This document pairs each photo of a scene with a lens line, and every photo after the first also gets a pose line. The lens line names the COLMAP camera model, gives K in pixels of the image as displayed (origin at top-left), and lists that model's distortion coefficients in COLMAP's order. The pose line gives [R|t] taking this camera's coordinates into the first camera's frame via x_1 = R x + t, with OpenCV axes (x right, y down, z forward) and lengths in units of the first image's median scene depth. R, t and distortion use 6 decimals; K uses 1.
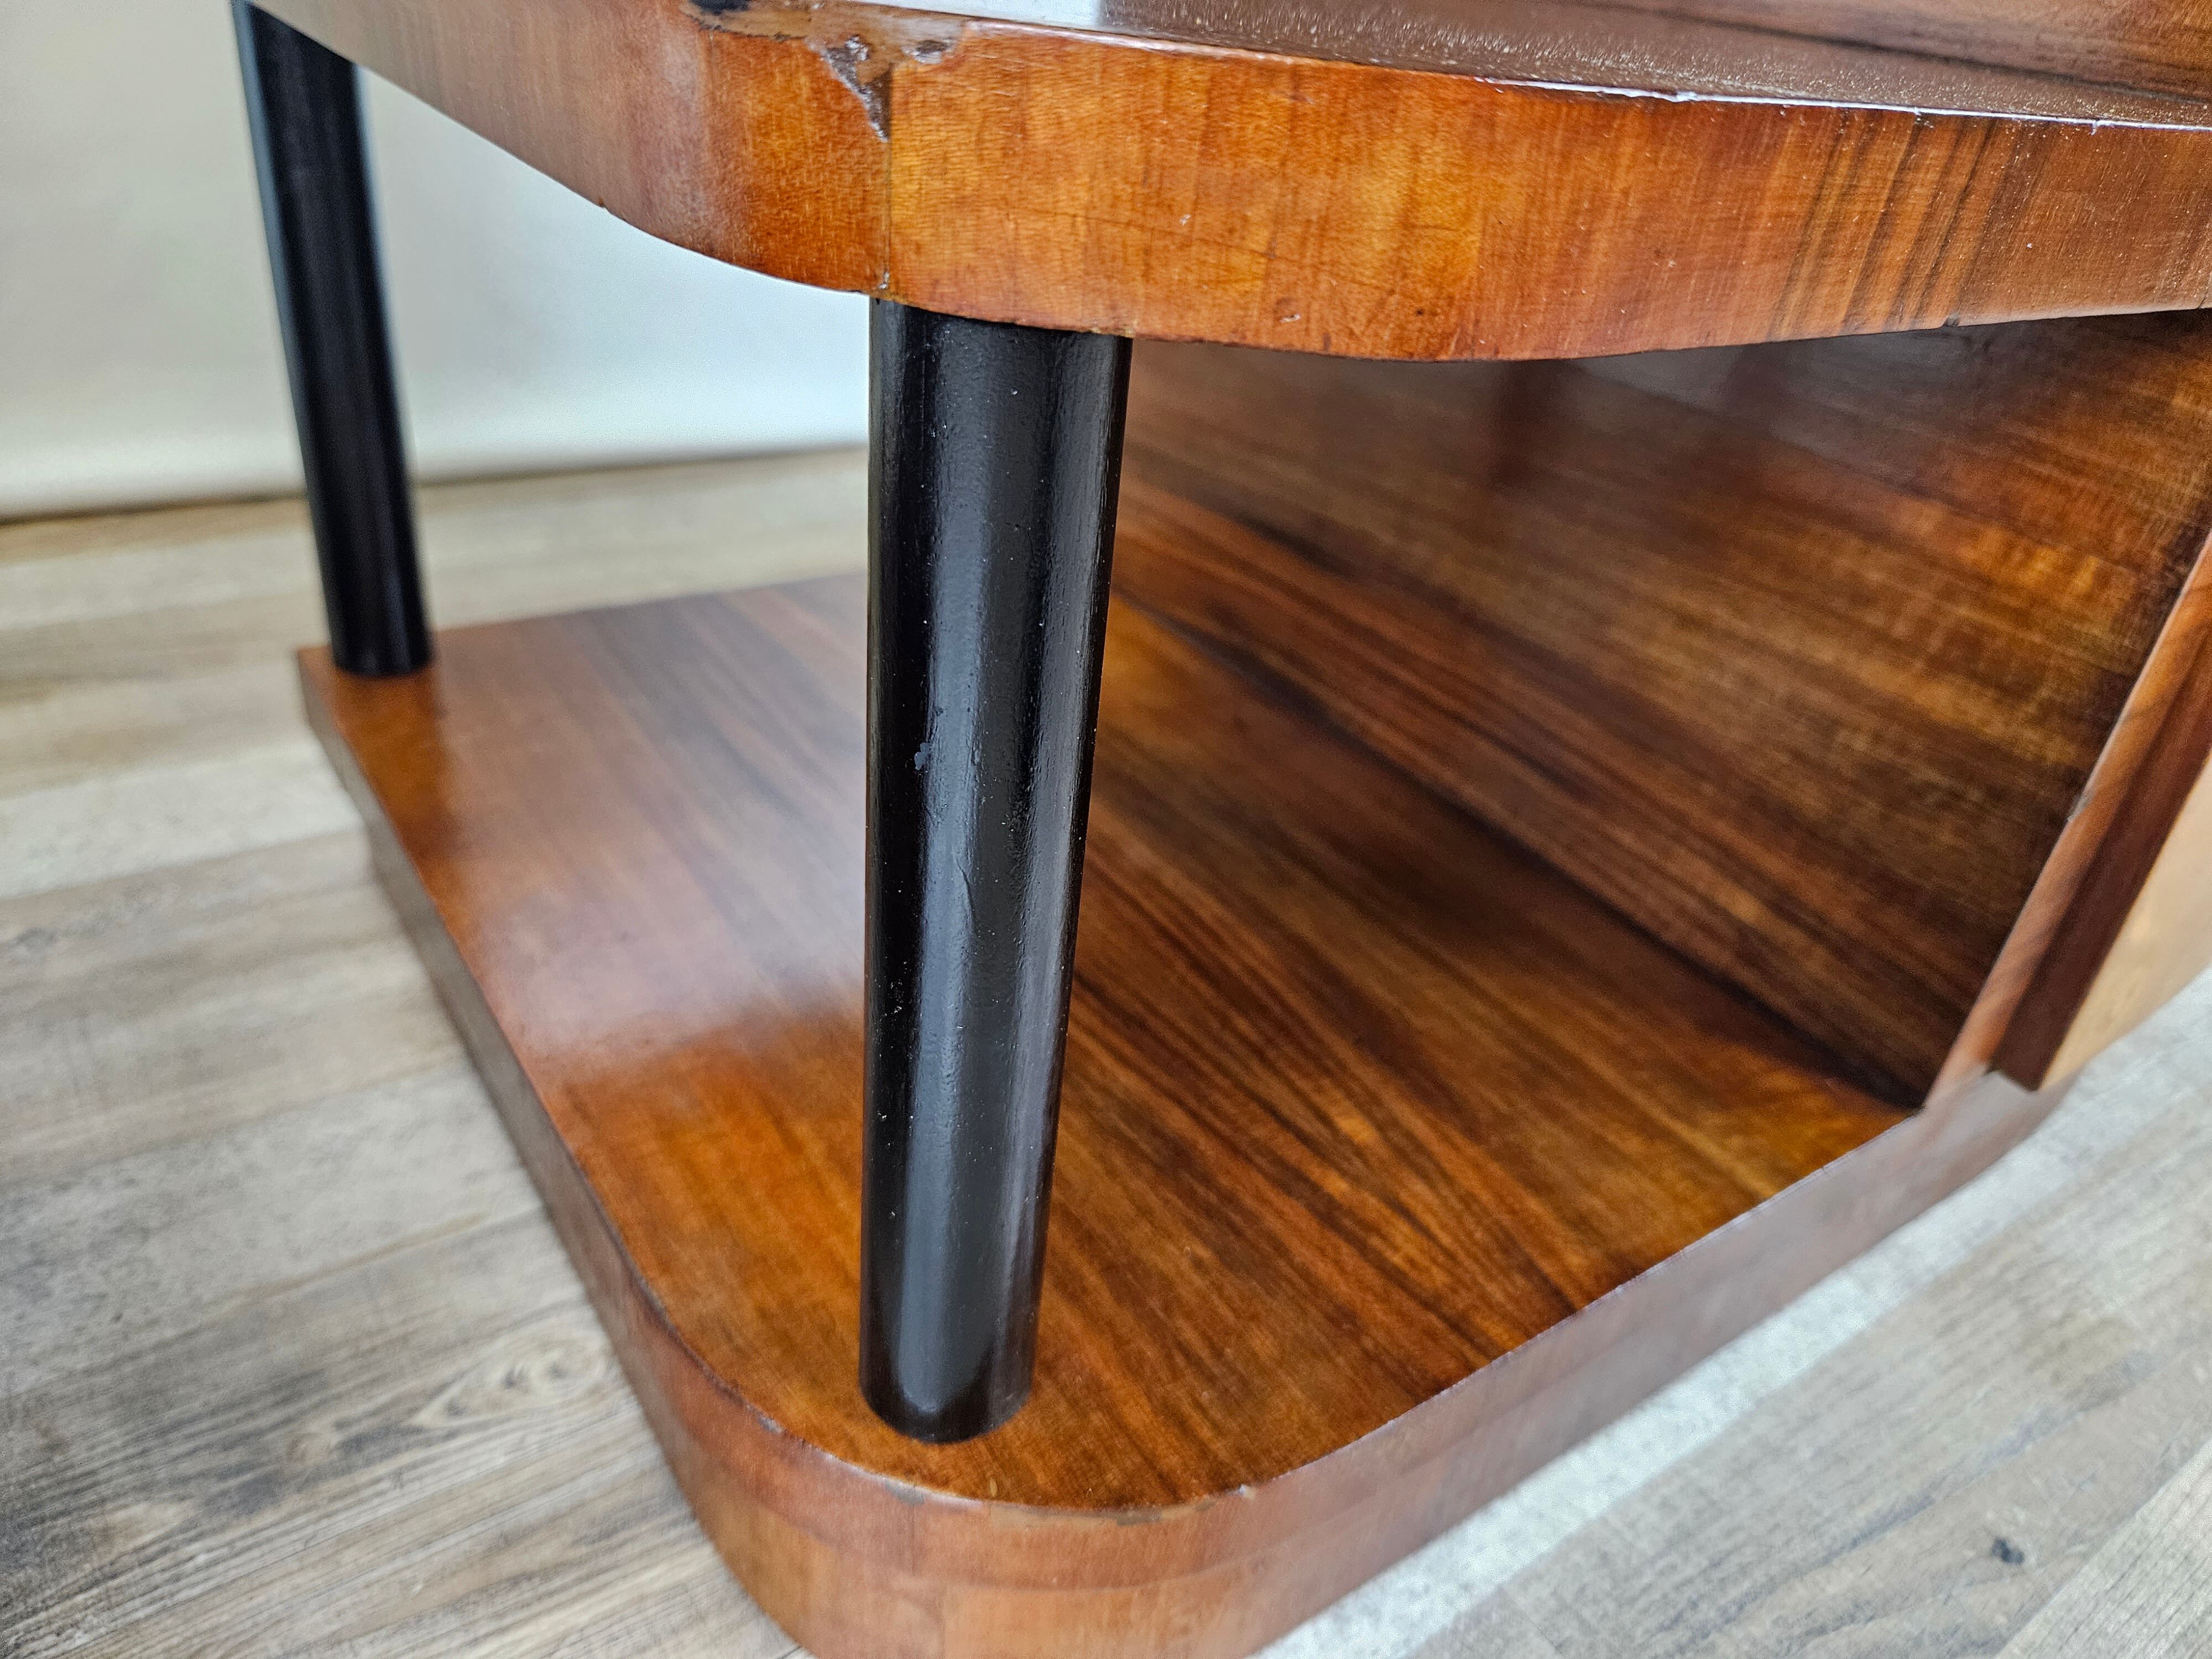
lens RADIAL K [[1557.2, 0, 1113.6], [0, 1557.2, 839.2], [0, 0, 1]] dist [0.004222, -0.024666]
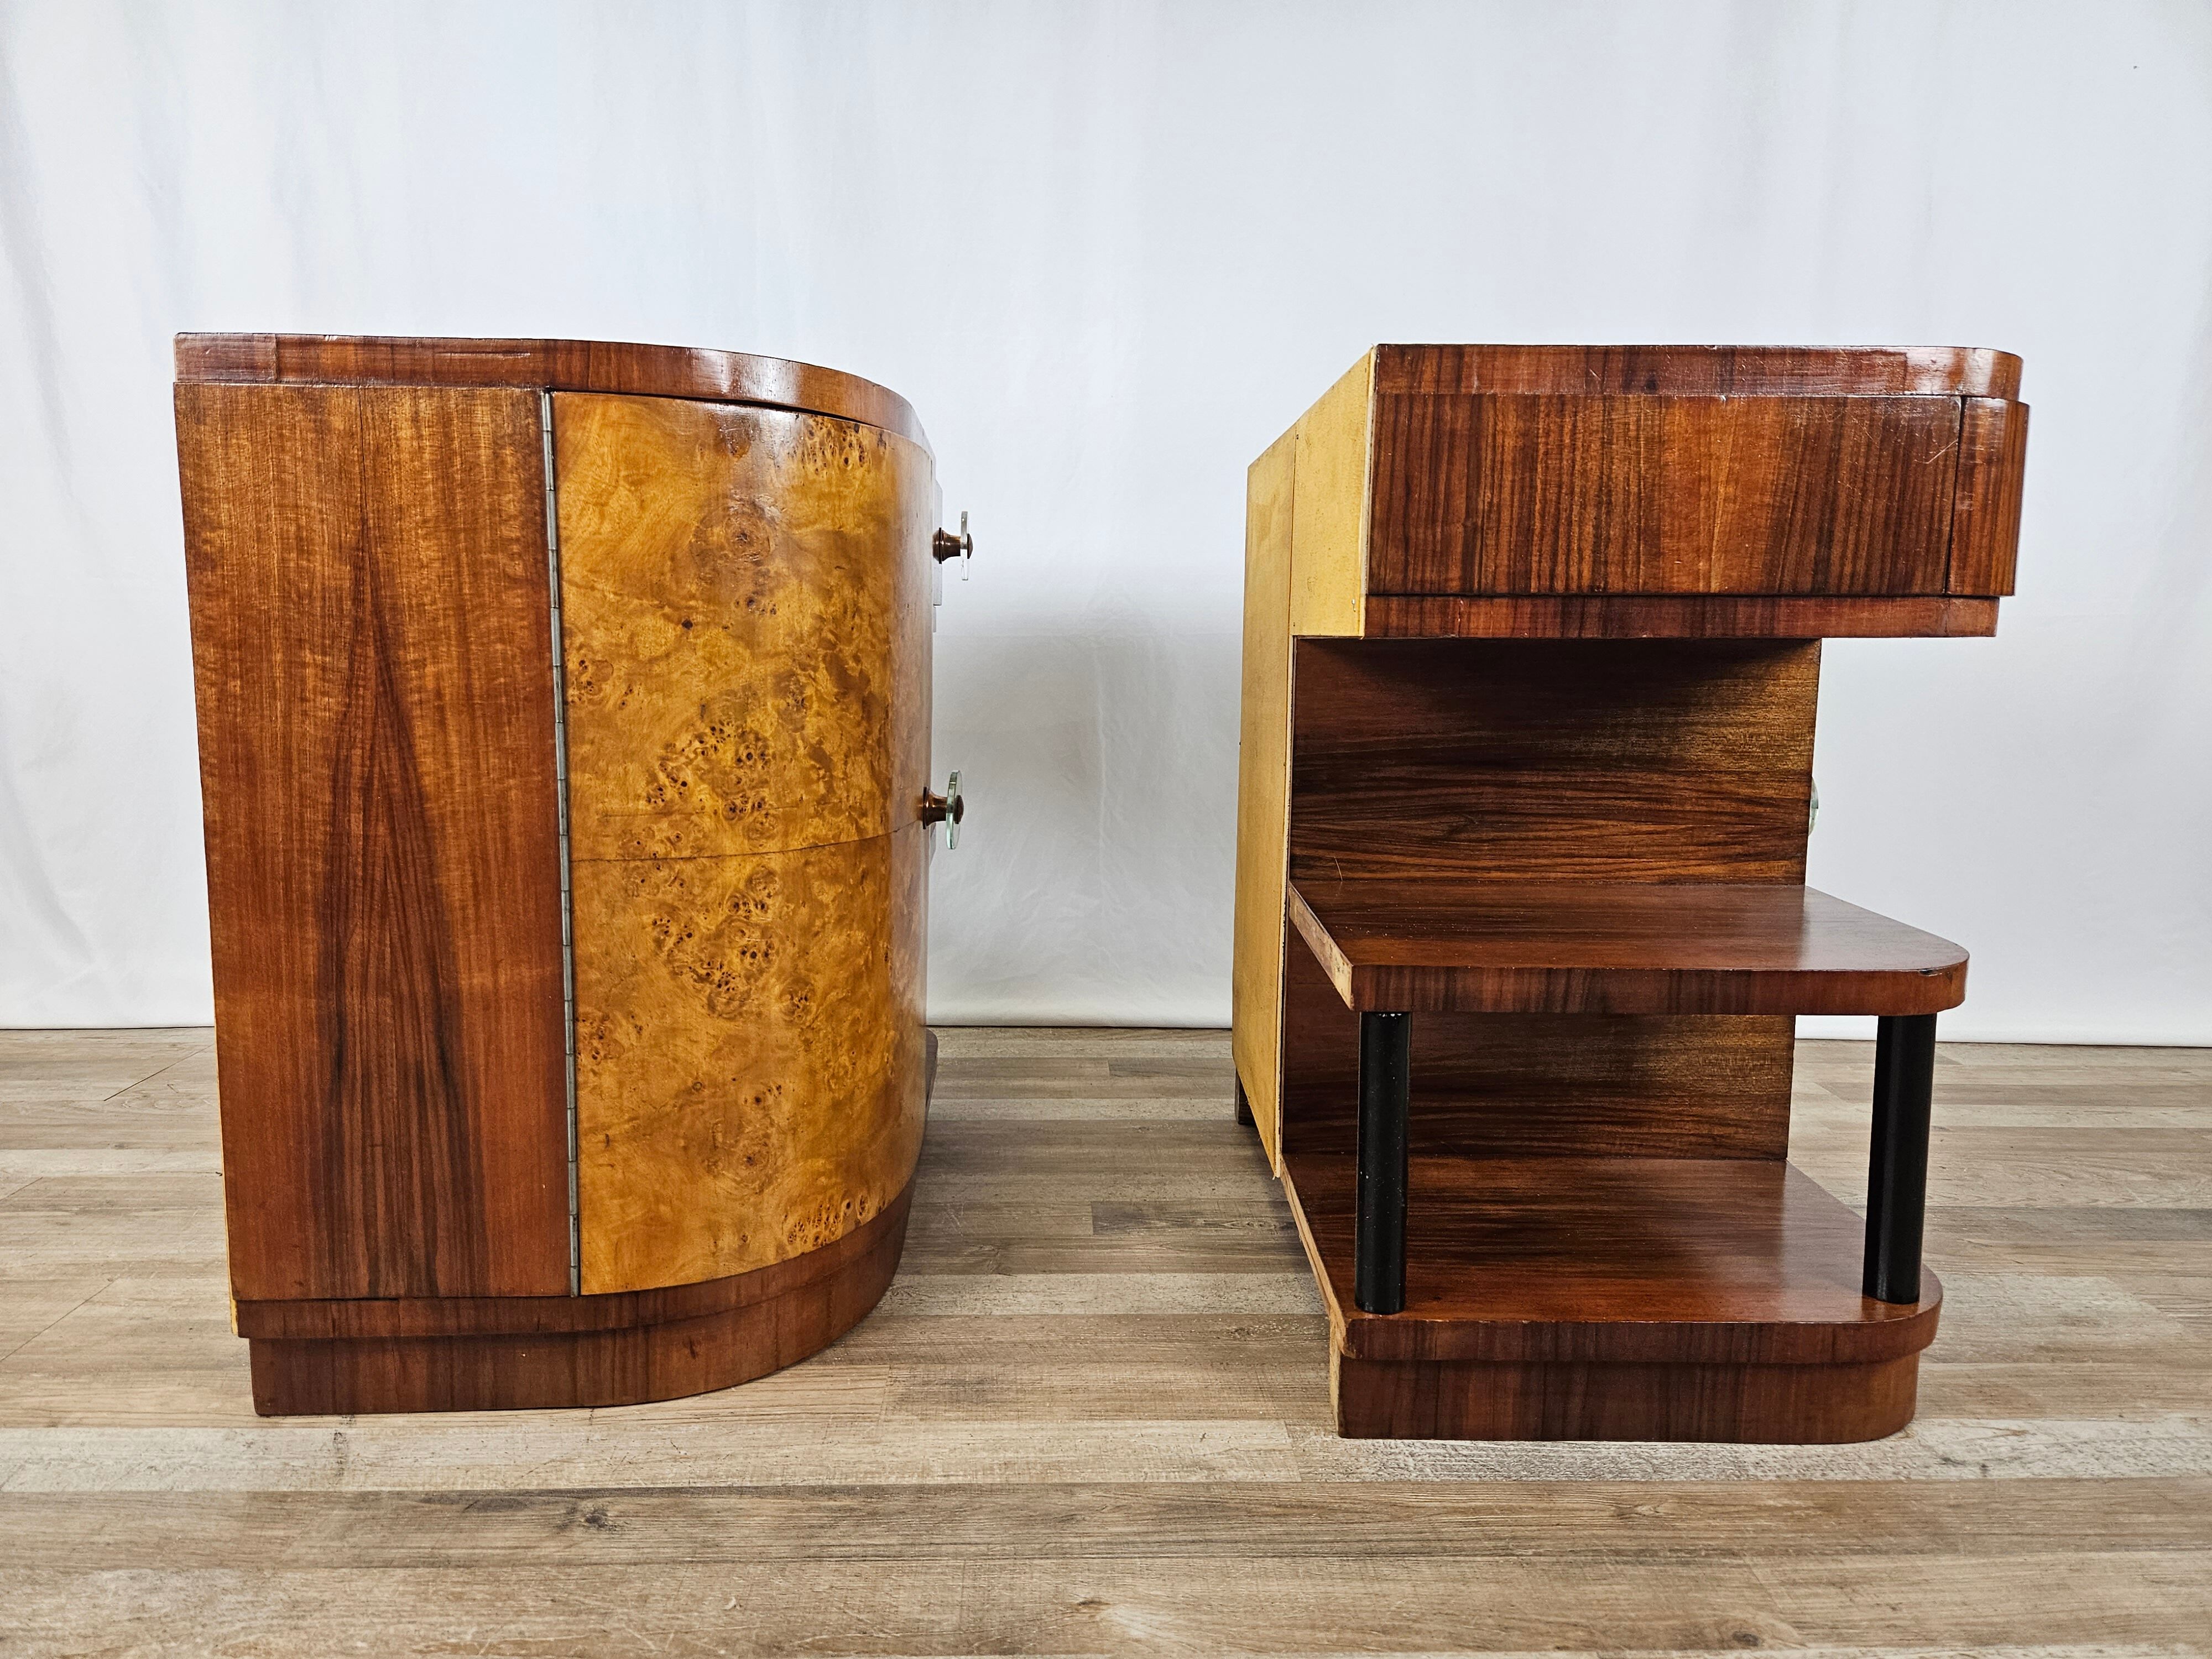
lens RADIAL K [[1516.5, 0, 1089.0], [0, 1516.5, 811.2], [0, 0, 1]] dist [0.047824, -0.054738]
pose [[0.829416, -0.029058, -0.557876, 1.322871], [-0.220931, 0.900166, -0.375353, 0.920503], [0.513088, 0.434576, 0.740192, -2.249551]]
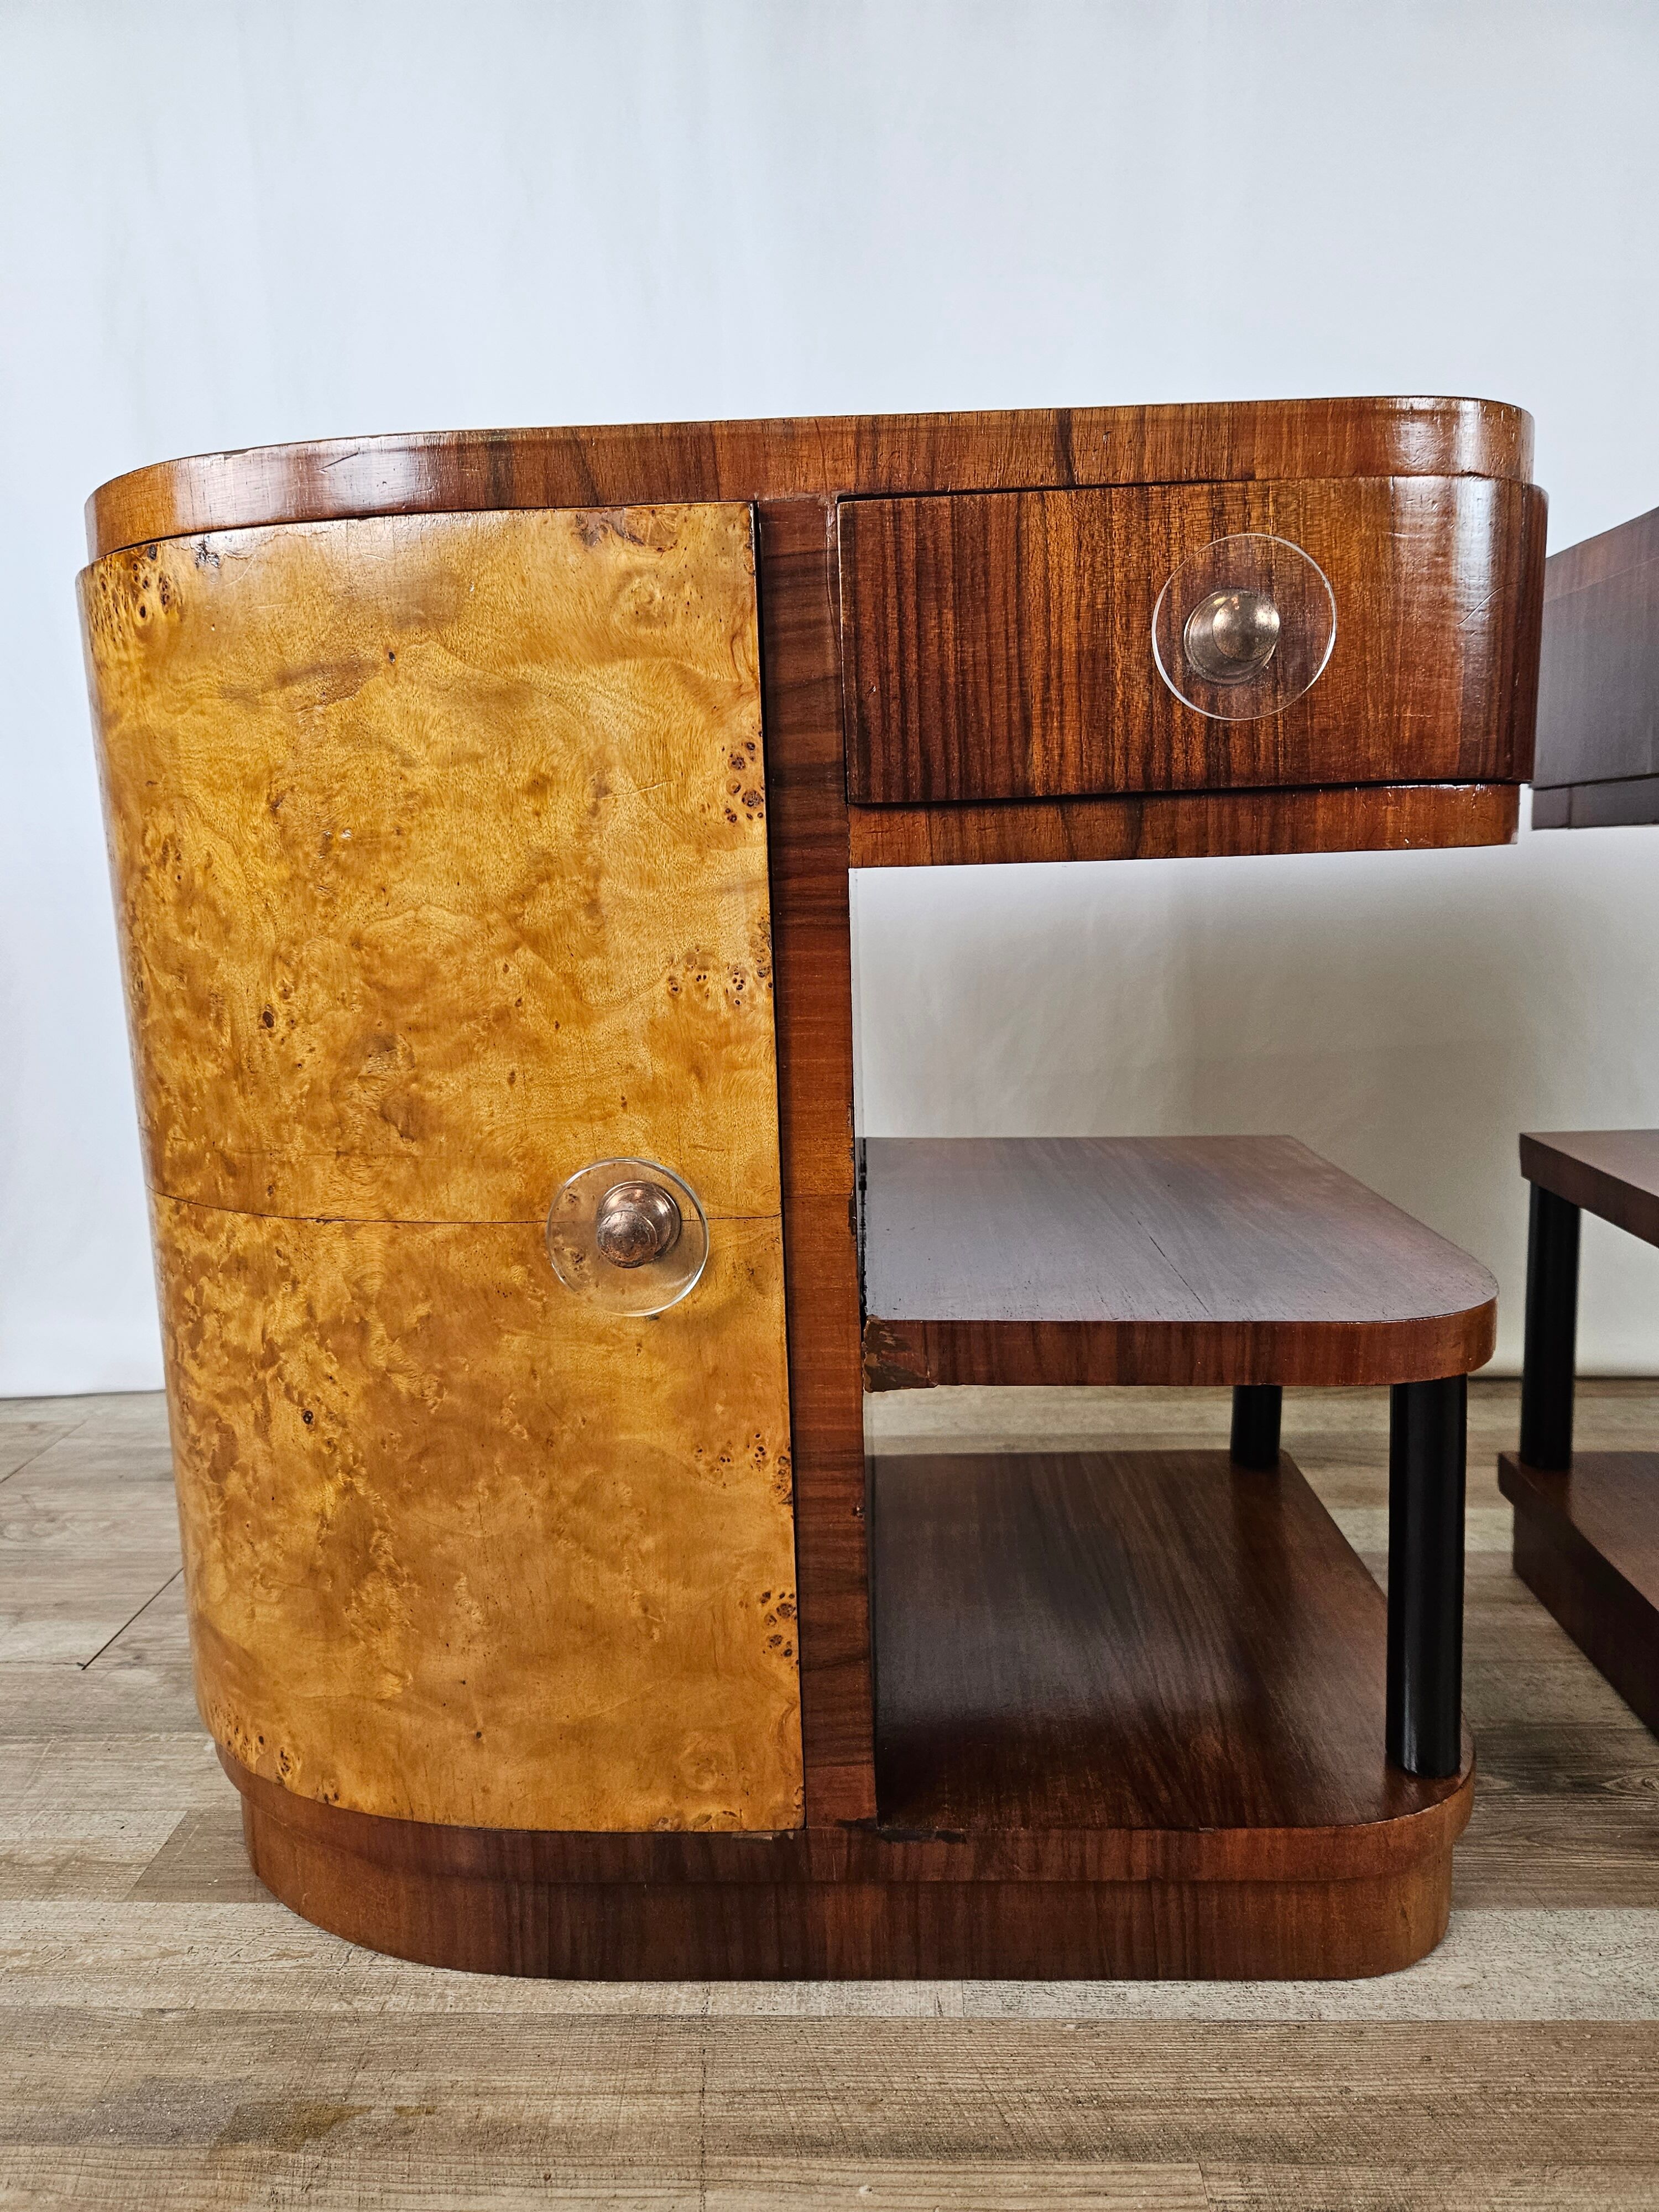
lens RADIAL K [[1516.5, 0, 819.8], [0, 1516.5, 1091.6], [0, 0, 1]] dist [0.047824, -0.054738]
pose [[0.778069, -0.034021, -0.627256, 0.100608], [-0.219998, 0.920536, -0.322821, 0.423189], [0.588395, 0.389173, 0.708757, -1.683487]]
